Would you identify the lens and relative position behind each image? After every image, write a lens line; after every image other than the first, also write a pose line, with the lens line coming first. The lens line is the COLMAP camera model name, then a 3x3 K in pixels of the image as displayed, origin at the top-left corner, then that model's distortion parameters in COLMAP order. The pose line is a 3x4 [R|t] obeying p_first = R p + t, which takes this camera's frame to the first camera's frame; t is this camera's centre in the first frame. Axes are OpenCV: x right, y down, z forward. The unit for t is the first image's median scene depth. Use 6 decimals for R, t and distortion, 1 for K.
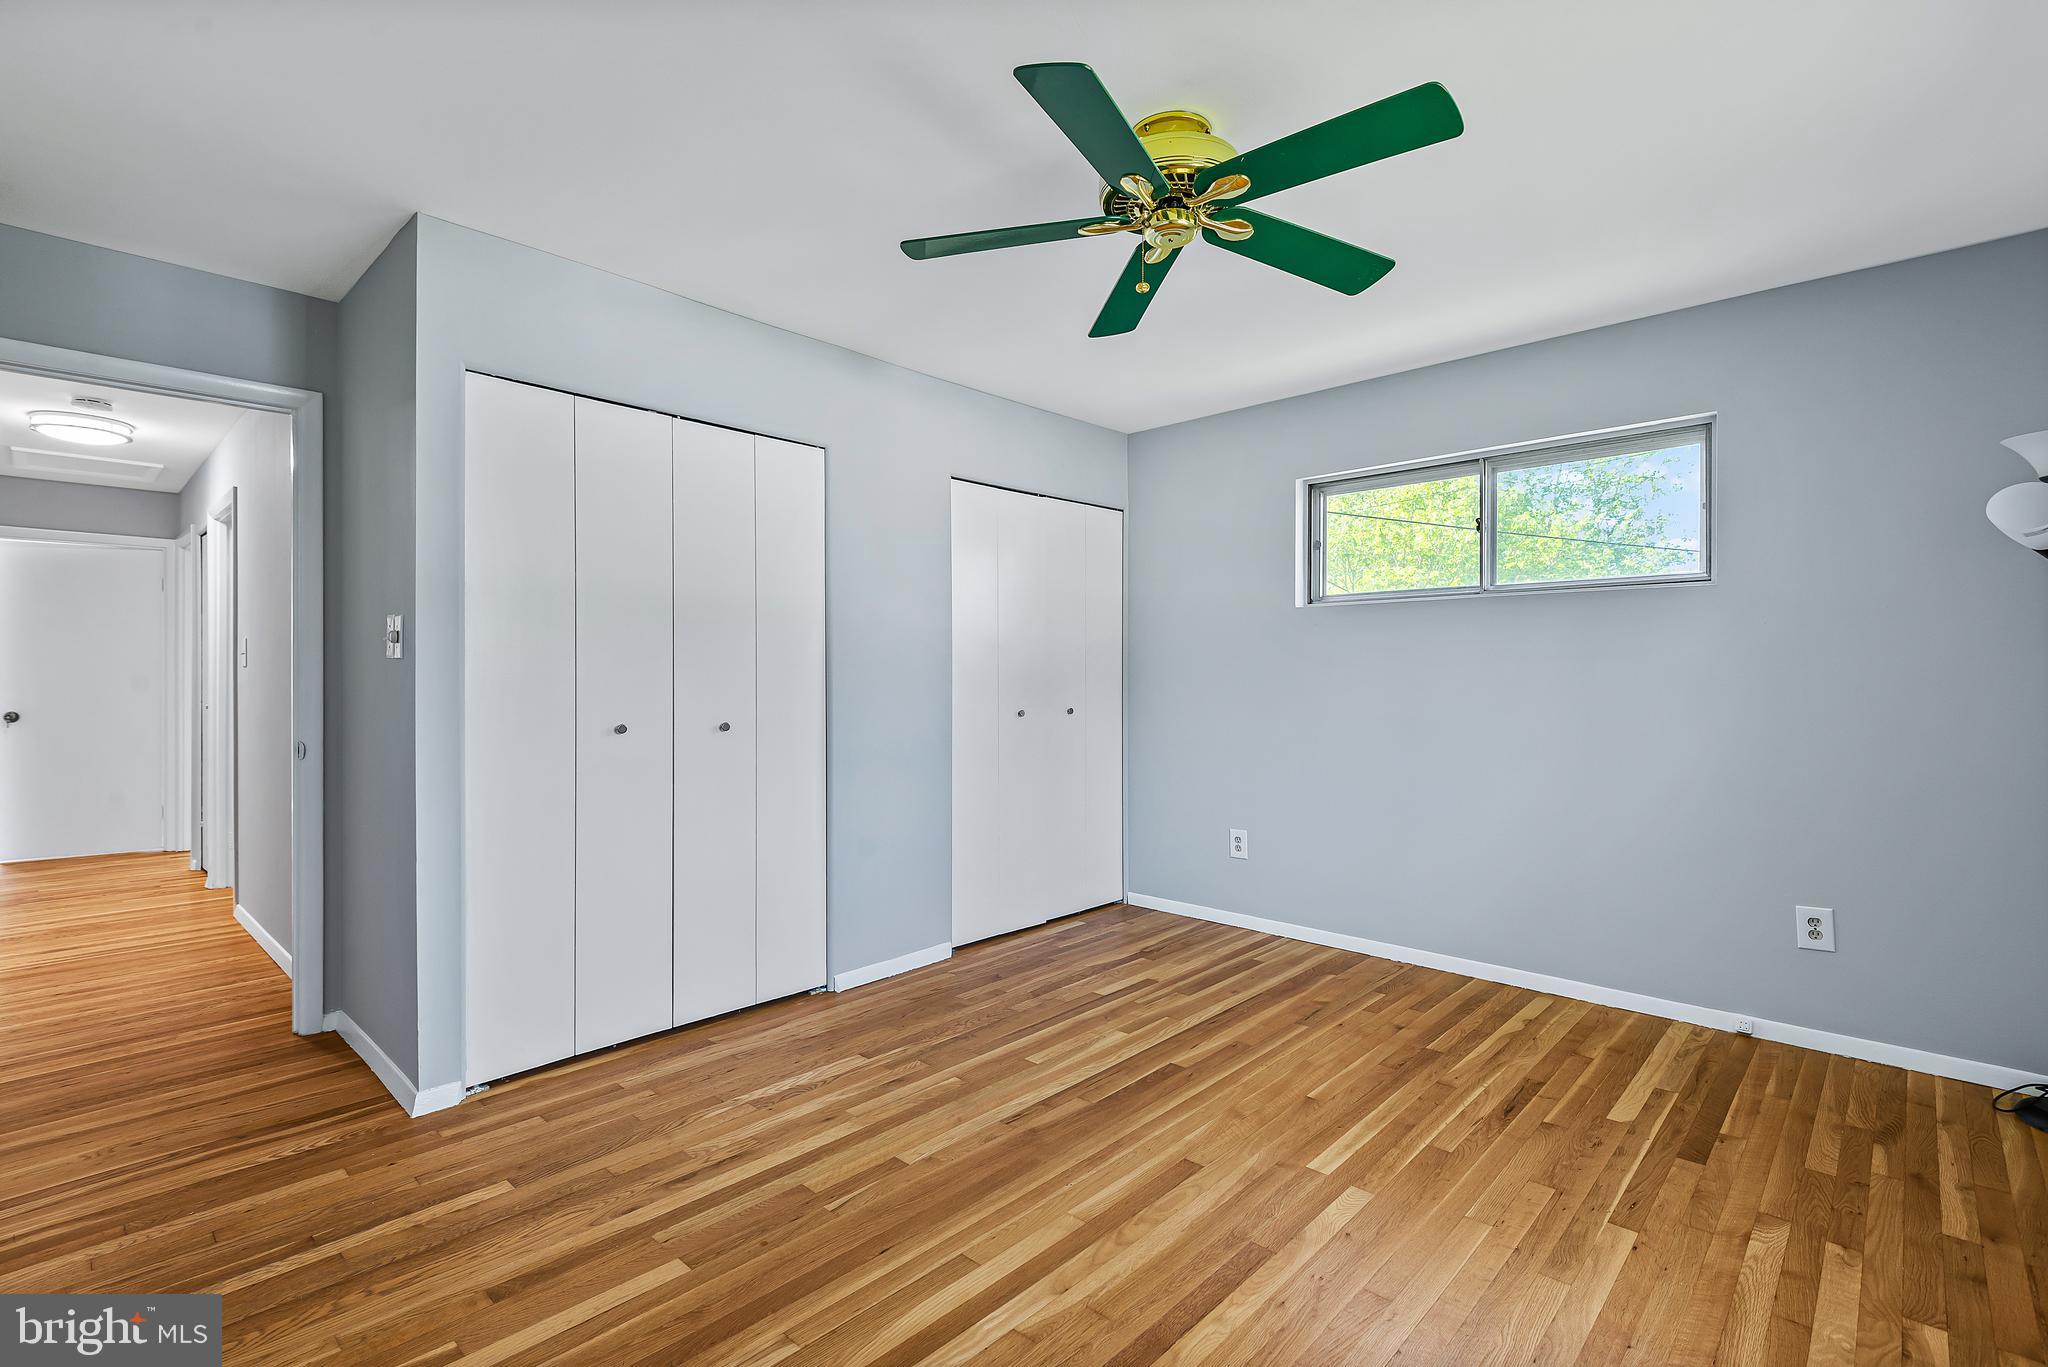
lens RADIAL K [[947.0, 0, 1014.7], [0, 947.0, 667.3], [0, 0, 1]] dist [0.023942, -0.005204]
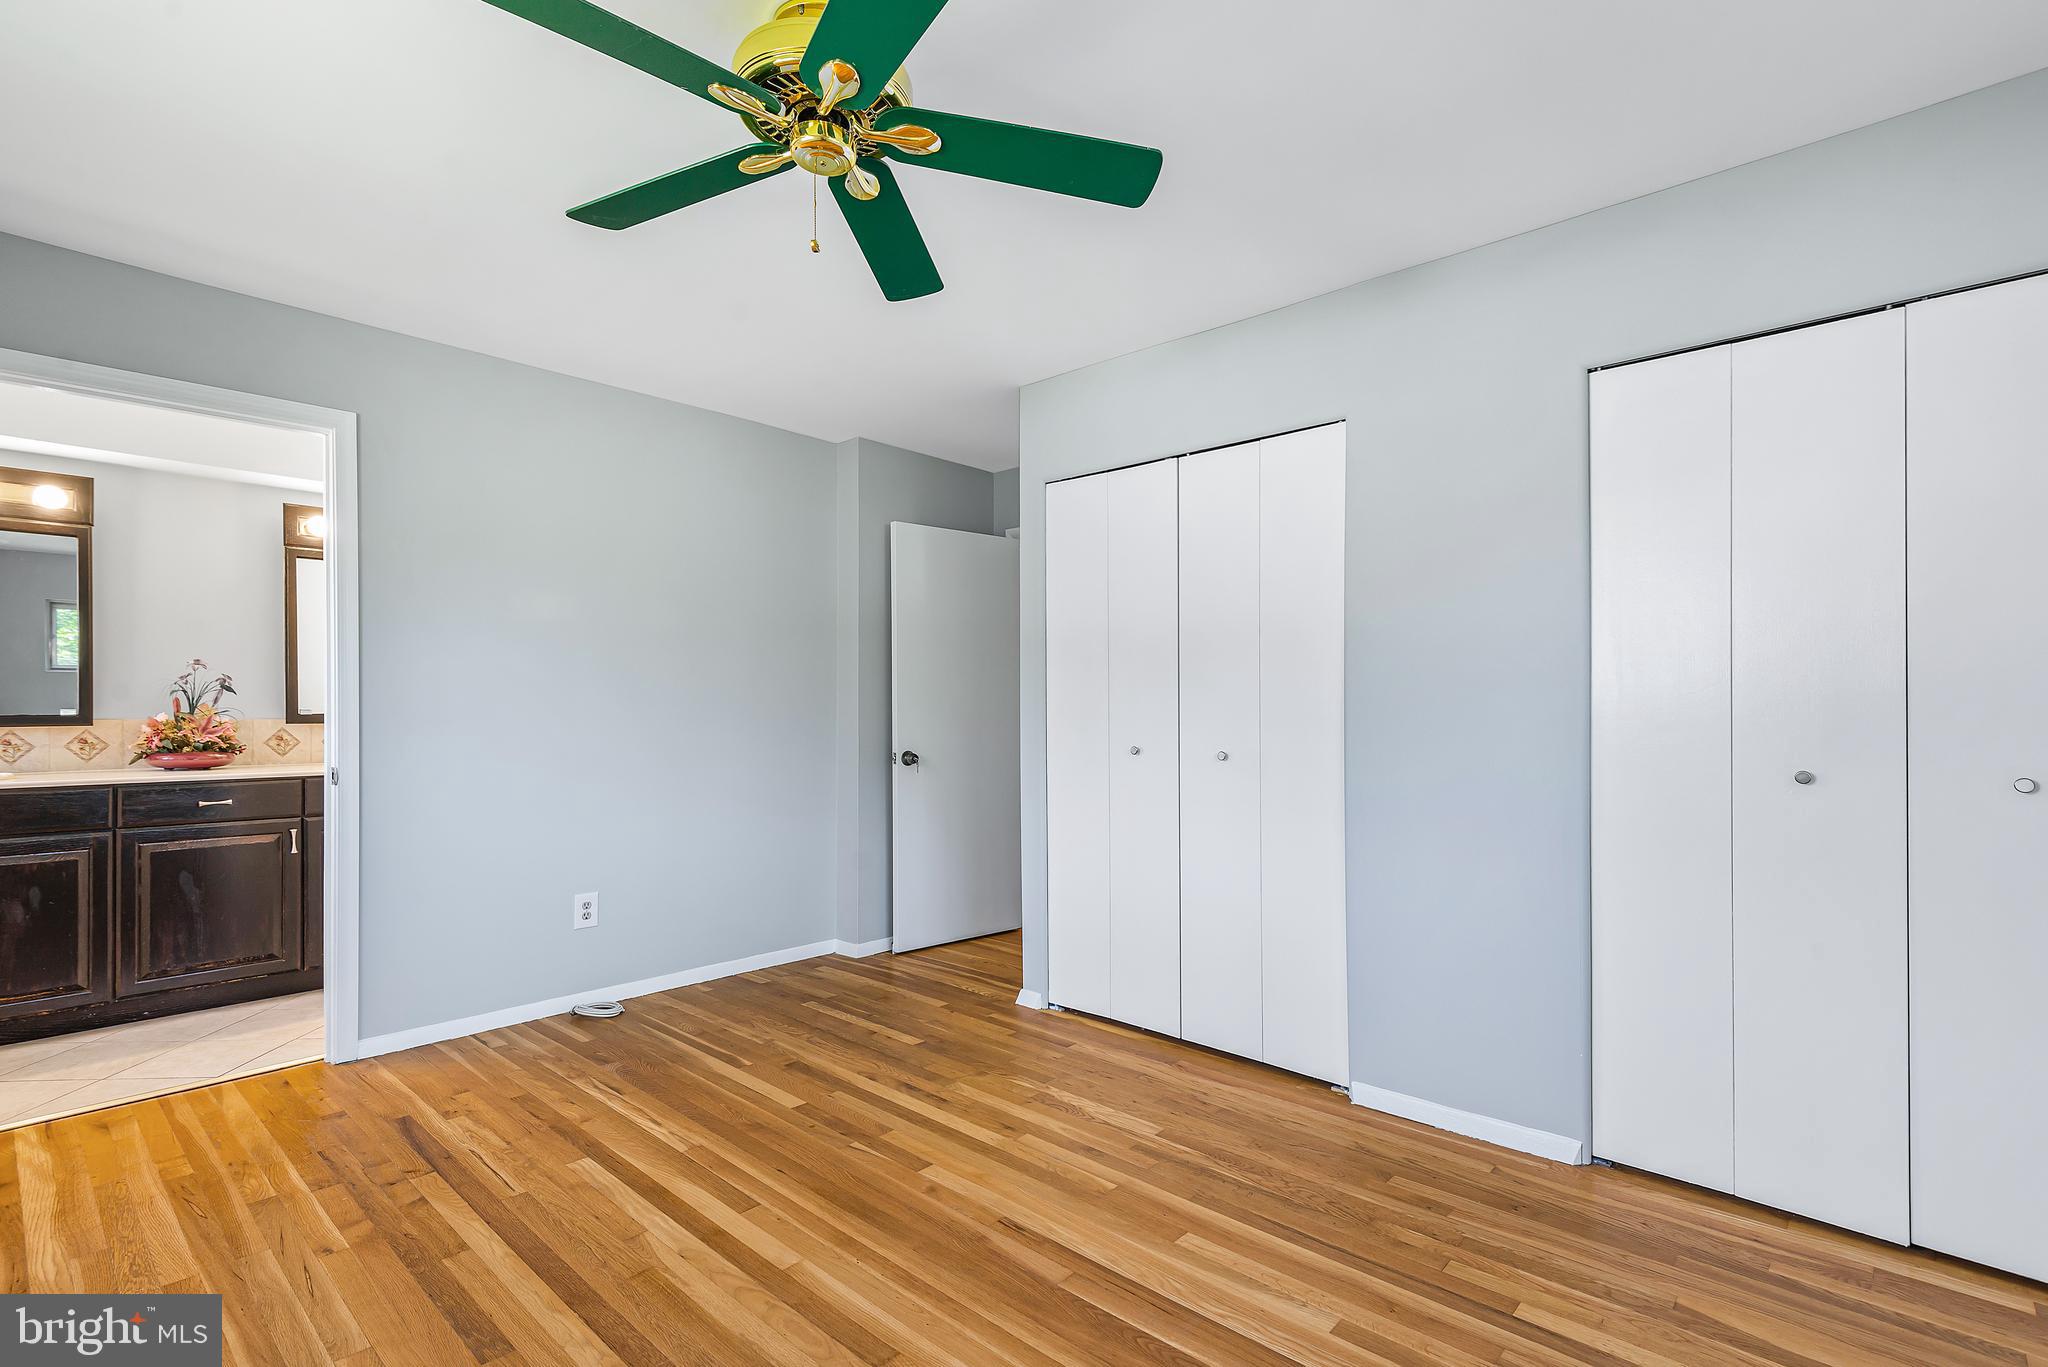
lens RADIAL K [[947.0, 0, 1010.4], [0, 947.0, 699.5], [0, 0, 1]] dist [0.023942, -0.005204]
pose [[0.018768, -0.005959, -0.999806, 0.729843], [0.010191, 0.999931, -0.005769, 0.009730], [0.999772, -0.010080, 0.018827, 0.848735]]
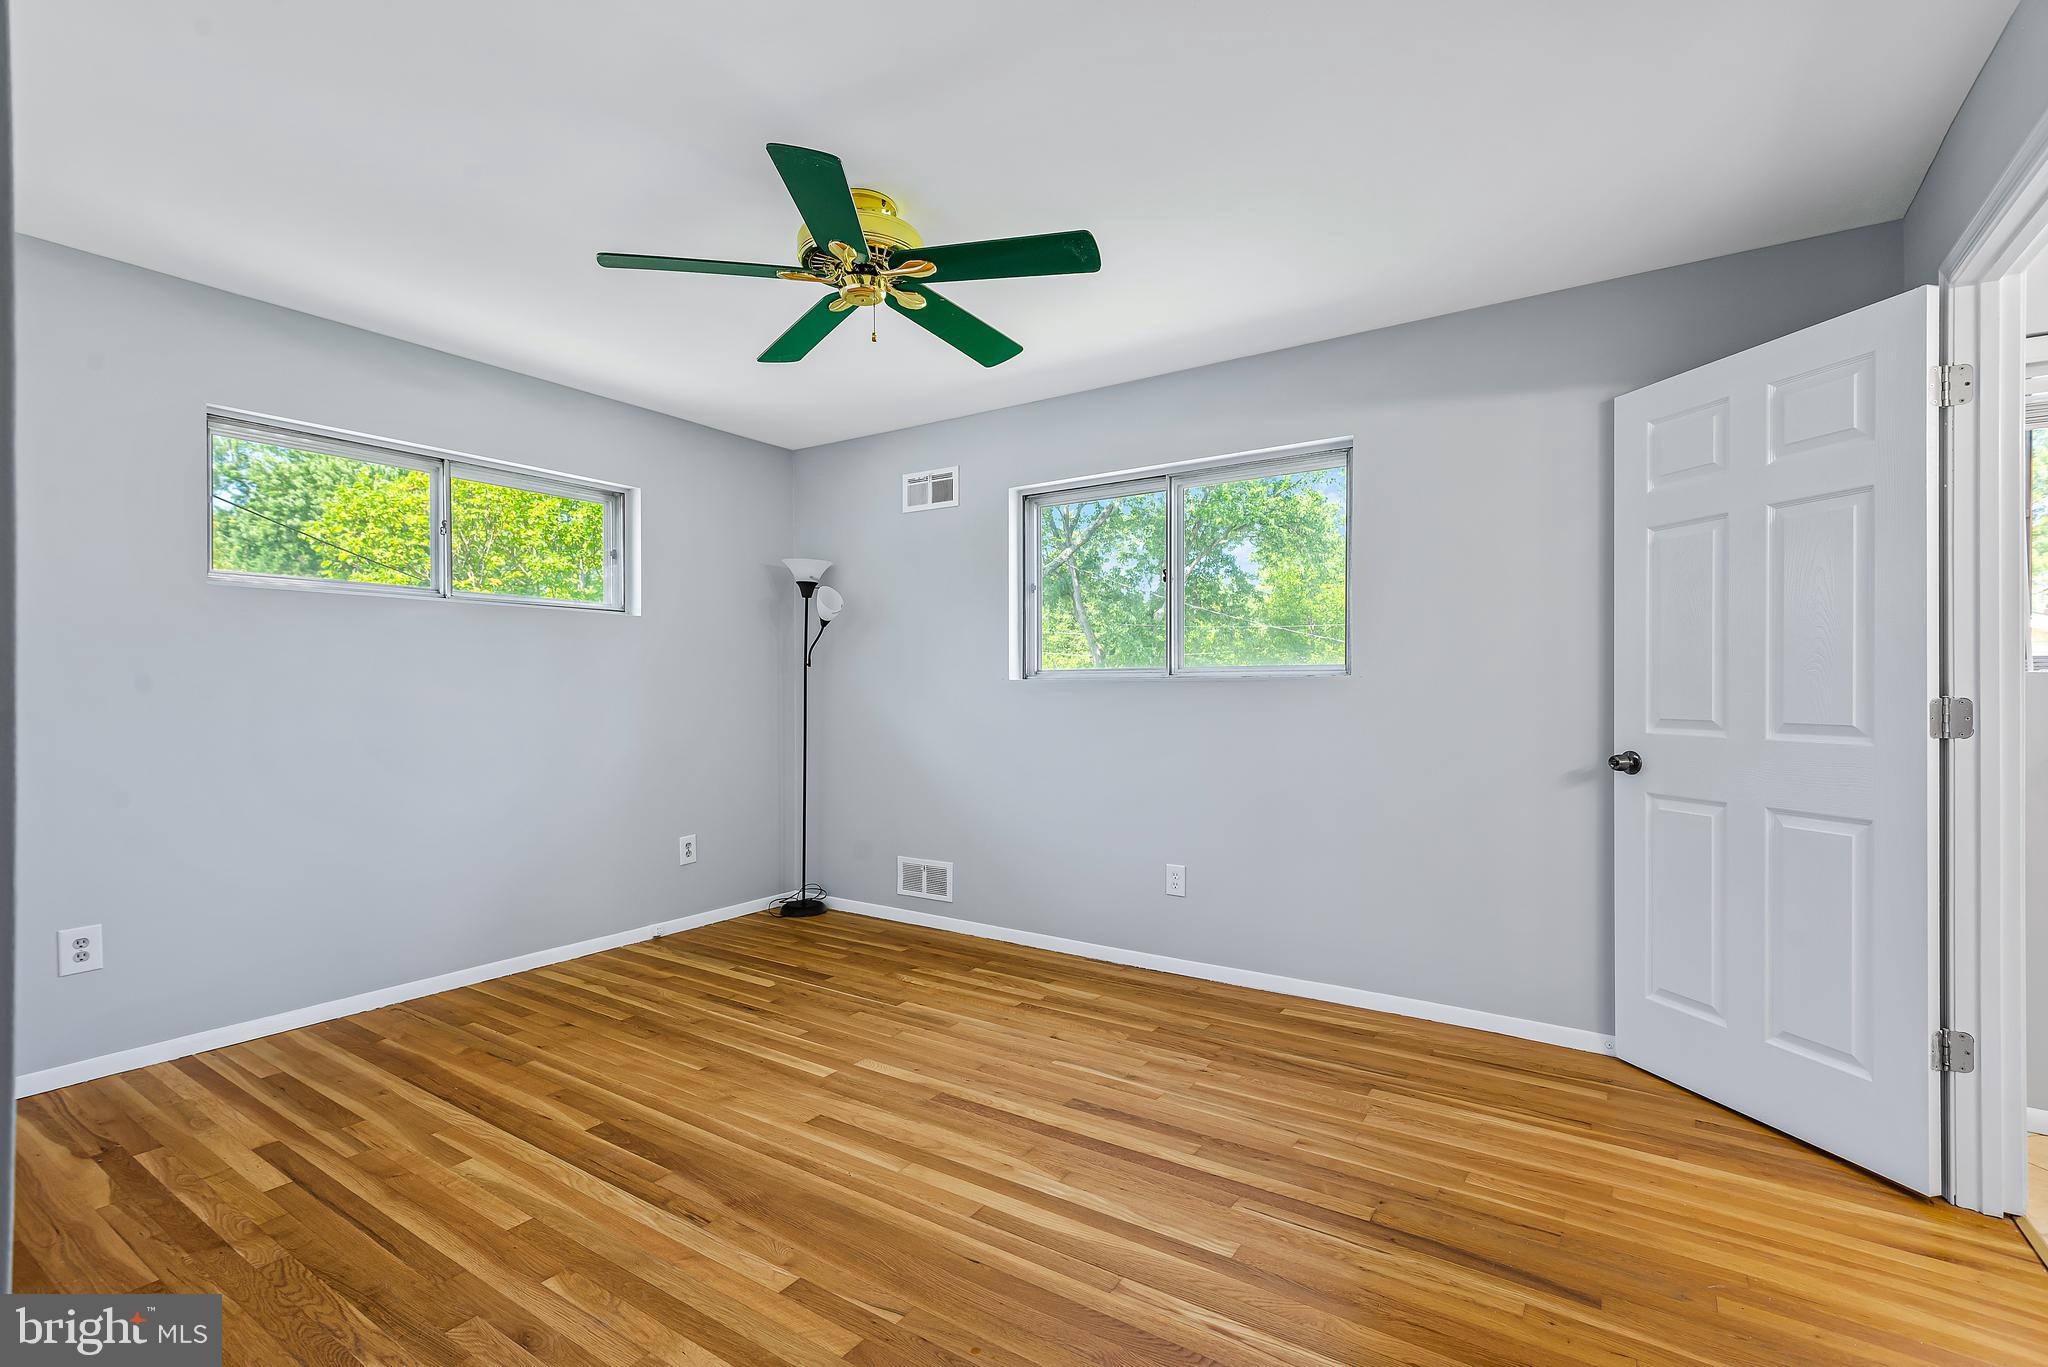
lens RADIAL K [[947.0, 0, 1028.2], [0, 947.0, 699.0], [0, 0, 1]] dist [0.023942, -0.005204]
pose [[-0.181903, -0.013722, 0.983221, -0.739233], [-0.011714, 0.999862, 0.011787, 0.009806], [-0.983247, -0.009373, -0.182039, 0.750448]]
